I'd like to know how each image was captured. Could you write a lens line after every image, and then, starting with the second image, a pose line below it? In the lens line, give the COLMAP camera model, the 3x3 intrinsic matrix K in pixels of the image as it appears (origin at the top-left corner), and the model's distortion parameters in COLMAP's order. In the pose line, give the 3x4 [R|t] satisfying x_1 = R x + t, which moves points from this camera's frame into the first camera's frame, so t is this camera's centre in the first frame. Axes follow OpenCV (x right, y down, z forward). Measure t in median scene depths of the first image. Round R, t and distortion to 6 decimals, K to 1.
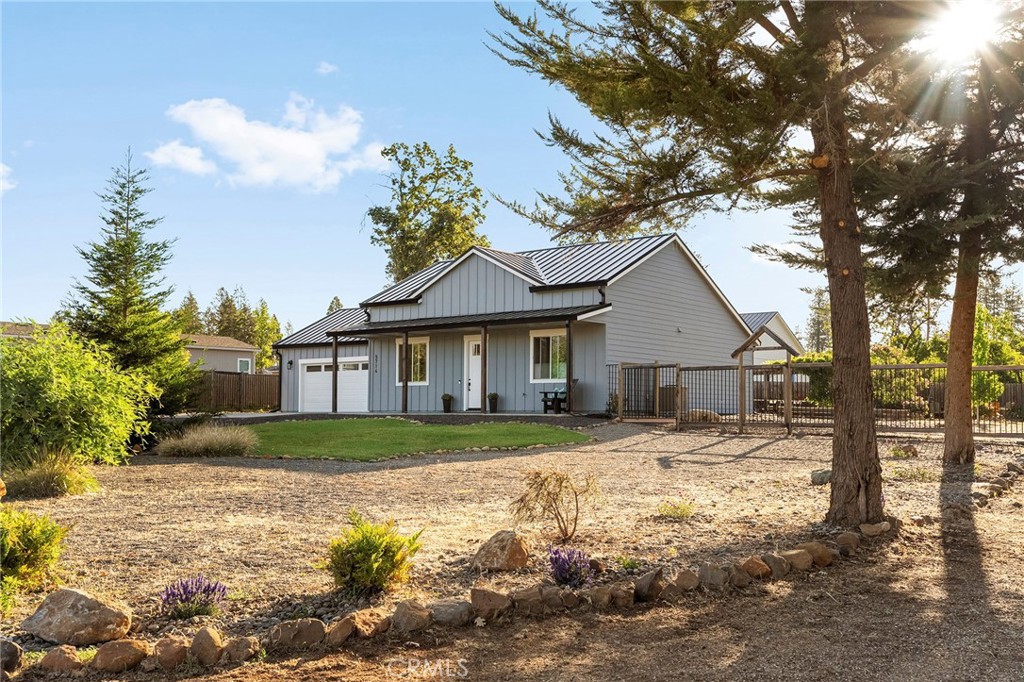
lens RADIAL K [[1027.8, 0, 512.0], [0, 1027.8, 341.0], [0, 0, 1]] dist [0.011177, -0.002897]
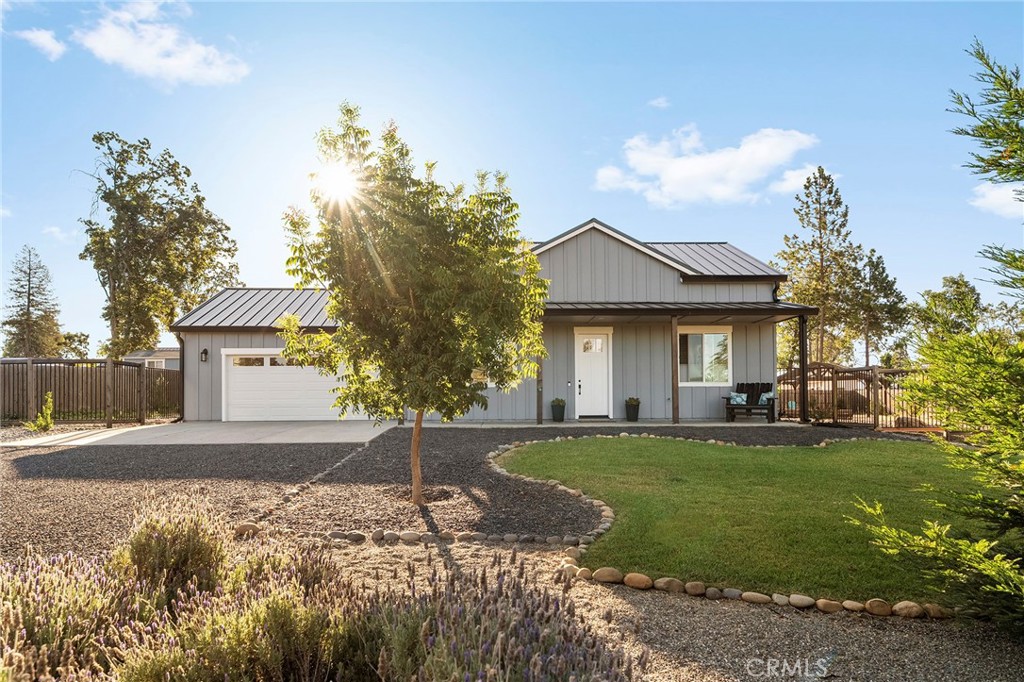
lens RADIAL K [[573.2, 0, 510.9], [0, 573.2, 364.8], [0, 0, 1]] dist [-0.002705, 0.032434]
pose [[0.767135, 0.035843, 0.640483, -0.389104], [-0.039143, 0.999193, -0.009034, 0.031681], [-0.640290, -0.018140, 0.767919, 0.706768]]
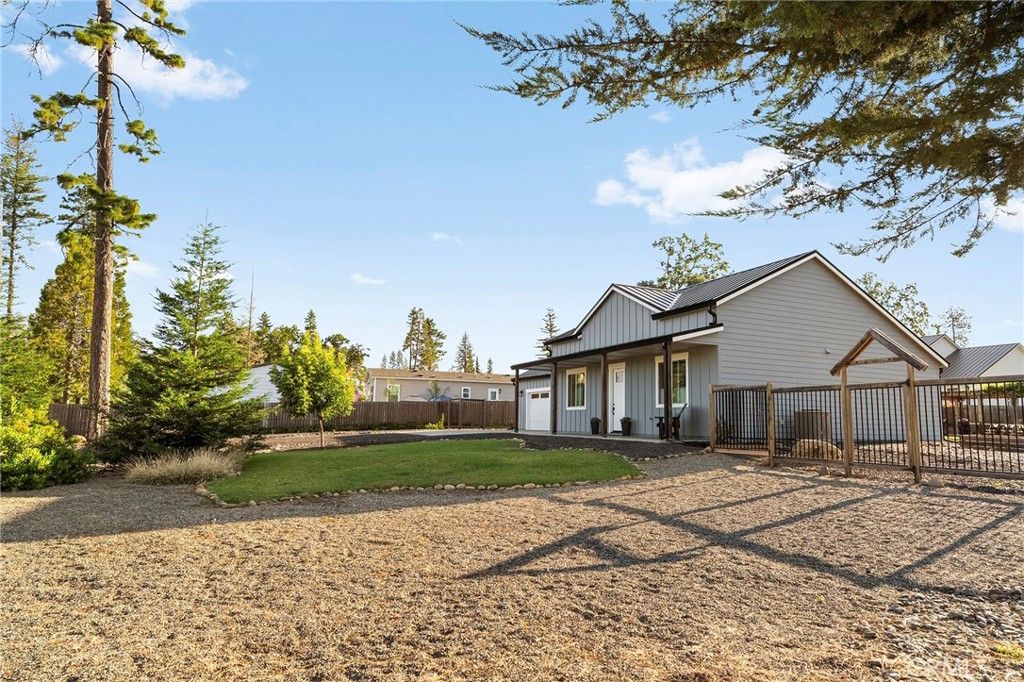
lens RADIAL K [[591.8, 0, 512.0], [0, 591.8, 341.0], [0, 0, 1]] dist [-0.025541, -0.000138]
pose [[0.880540, -0.053729, -0.470916, 0.168825], [0.021416, 0.997050, -0.073713, 0.014482], [0.473487, 0.054822, 0.879093, 0.399711]]
